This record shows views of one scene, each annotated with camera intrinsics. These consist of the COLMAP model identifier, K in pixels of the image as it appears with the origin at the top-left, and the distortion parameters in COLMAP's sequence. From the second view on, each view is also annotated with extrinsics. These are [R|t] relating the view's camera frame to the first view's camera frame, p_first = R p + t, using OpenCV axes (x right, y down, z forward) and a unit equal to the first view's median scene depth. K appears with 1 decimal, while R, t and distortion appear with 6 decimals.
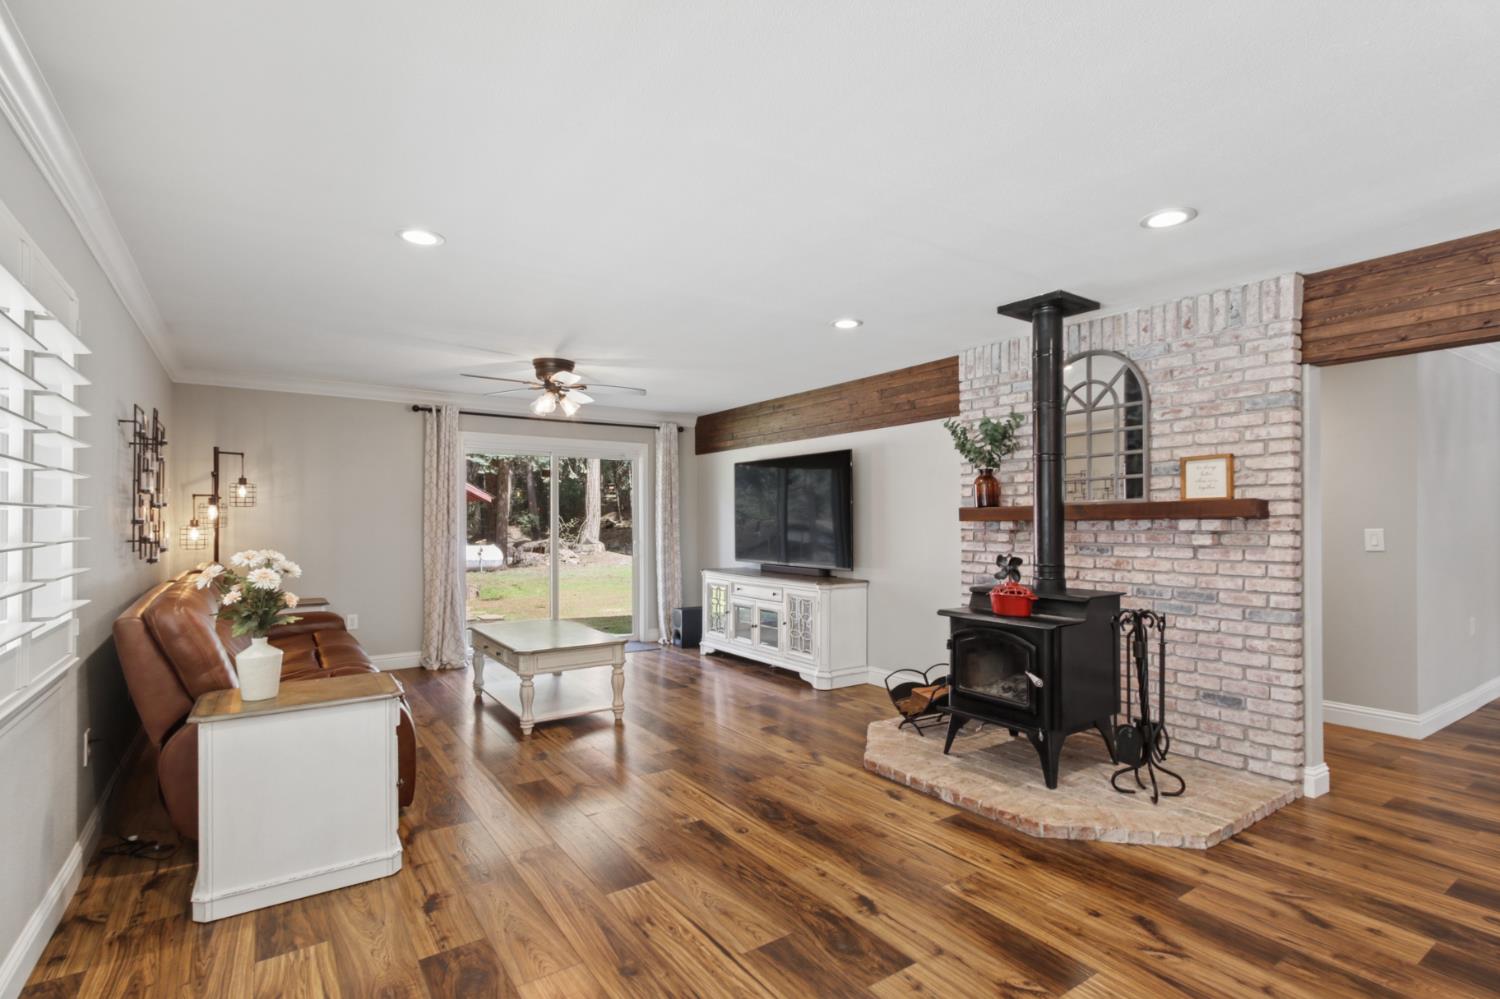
lens RADIAL K [[715.7, 0, 757.9], [0, 715.7, 517.9], [0, 0, 1]] dist [0.012311, -0.000268]
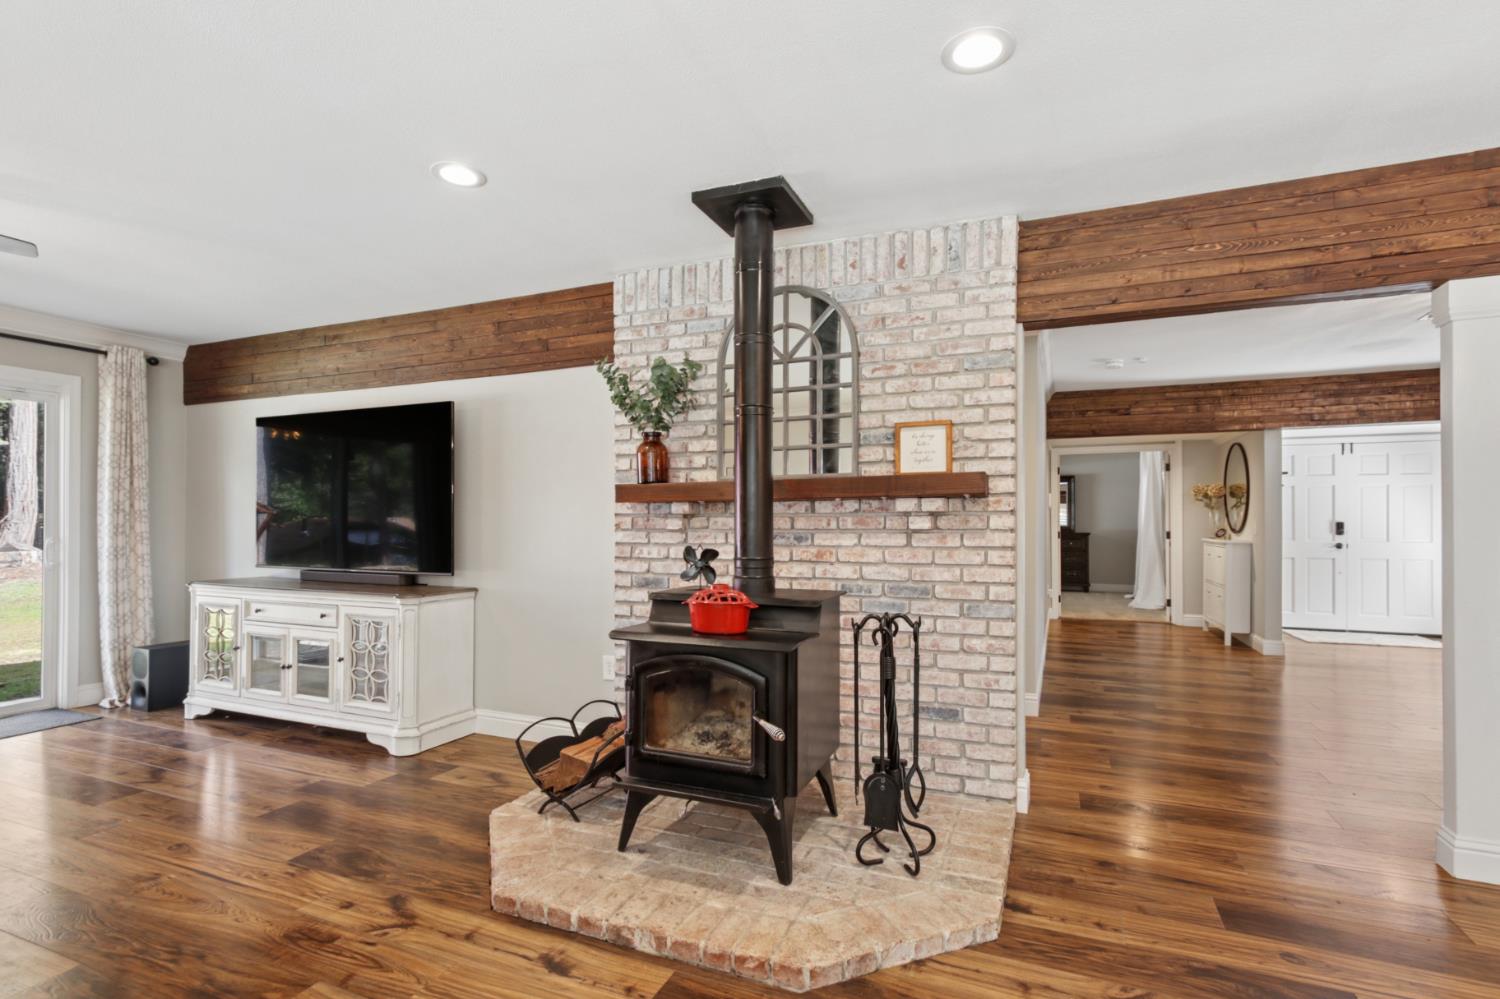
lens RADIAL K [[712.1, 0, 749.4], [0, 712.1, 517.7], [0, 0, 1]] dist [0.001238, 0.001110]
pose [[0.850455, 0.006395, 0.526009, 0.018448], [-0.005452, 0.999980, -0.003342, 0.028174], [-0.526020, -0.000026, 0.850472, 0.401497]]
